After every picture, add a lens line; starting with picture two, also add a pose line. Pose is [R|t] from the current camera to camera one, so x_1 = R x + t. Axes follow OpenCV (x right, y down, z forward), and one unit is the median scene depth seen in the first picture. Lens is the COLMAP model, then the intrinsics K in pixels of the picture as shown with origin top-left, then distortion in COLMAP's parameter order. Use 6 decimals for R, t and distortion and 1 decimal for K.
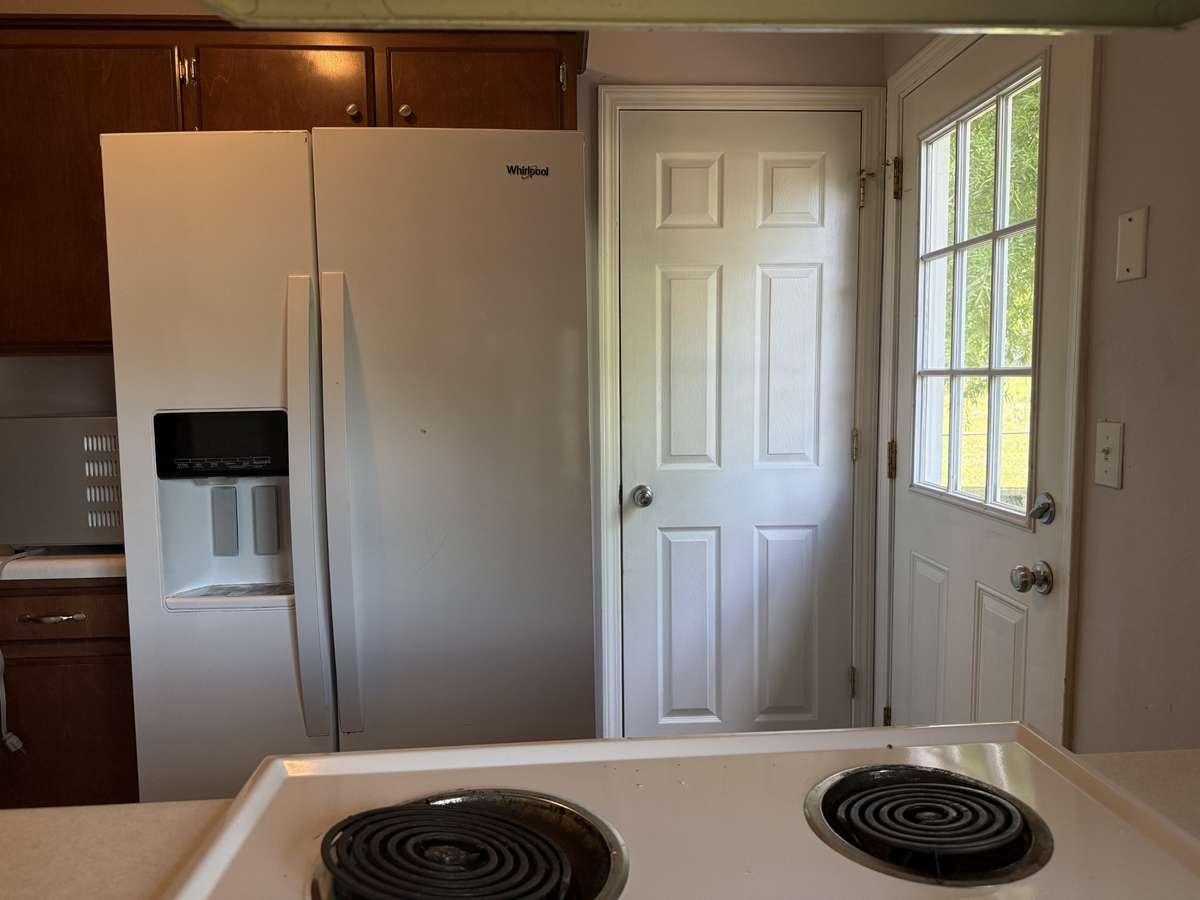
lens RADIAL K [[844.7, 0, 596.2], [0, 844.7, 451.7], [0, 0, 1]] dist [0.063824, -0.082363]
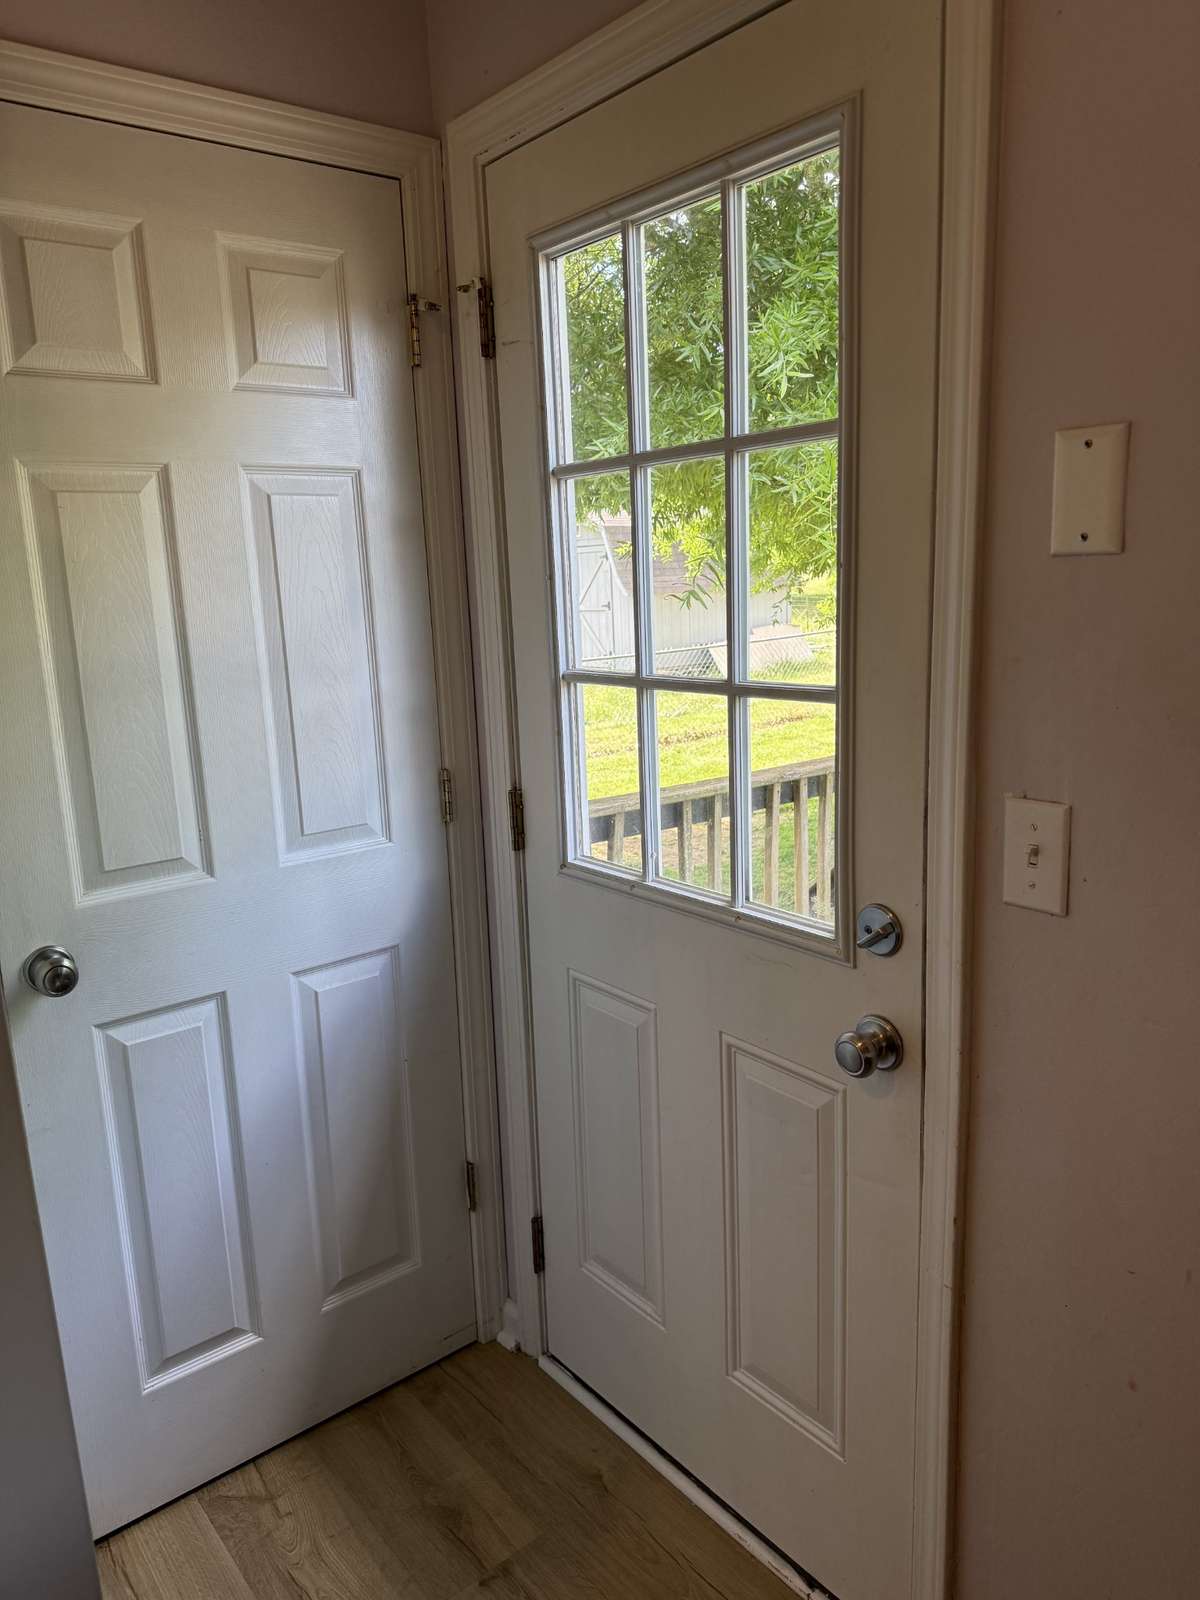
lens RADIAL K [[1126.3, 0, 600.2], [0, 1126.3, 793.8], [0, 0, 1]] dist [0.063824, -0.082363]
pose [[0.813027, -0.133501, 0.566713, -0.042437], [0.081798, 0.989894, 0.115840, -0.092985], [-0.576451, -0.047826, 0.815731, 0.335295]]
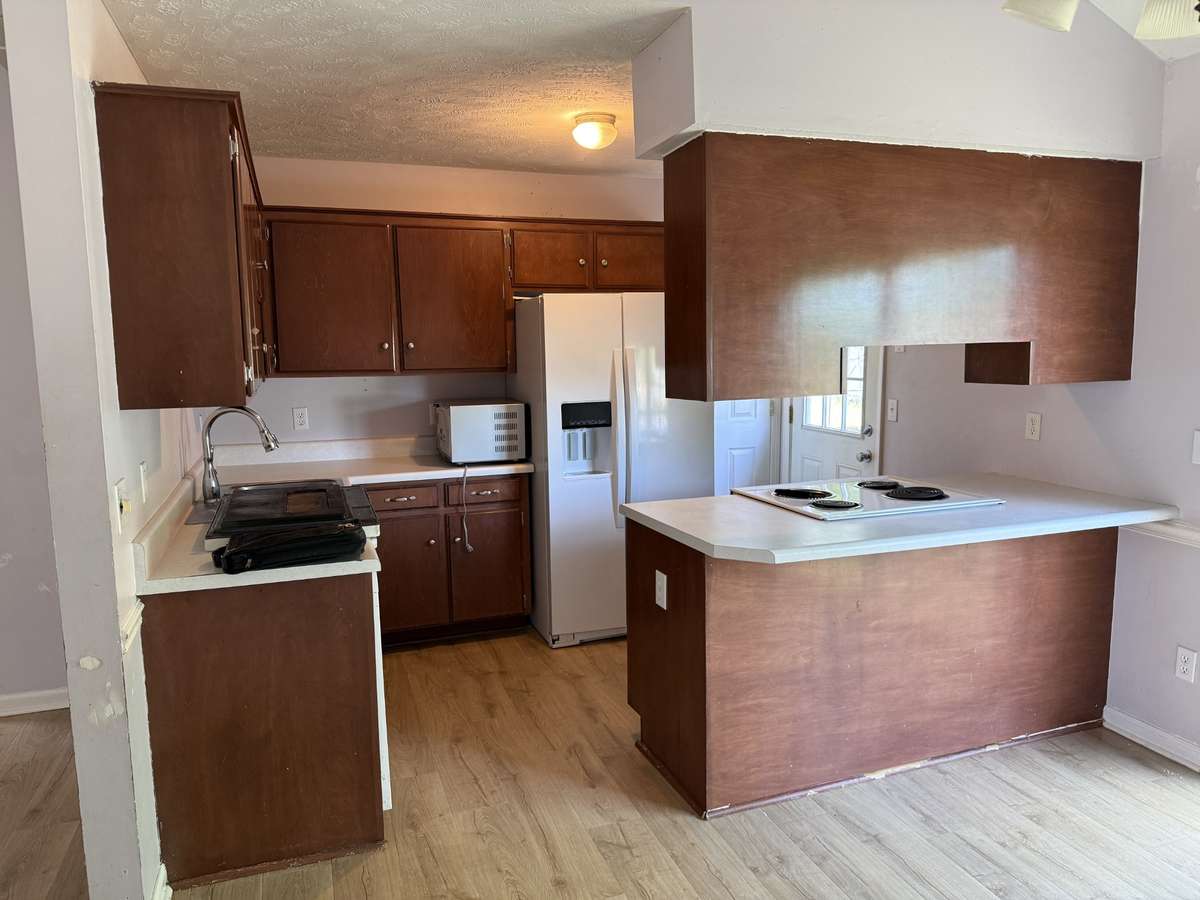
lens RADIAL K [[826.4, 0, 587.5], [0, 826.4, 450.7], [0, 0, 1]] dist [0.058786, -0.076728]
pose [[0.961204, -0.037638, 0.273258, -0.737494], [0.025549, 0.998537, 0.047664, -0.013100], [-0.274652, -0.038834, 0.960759, -0.903856]]
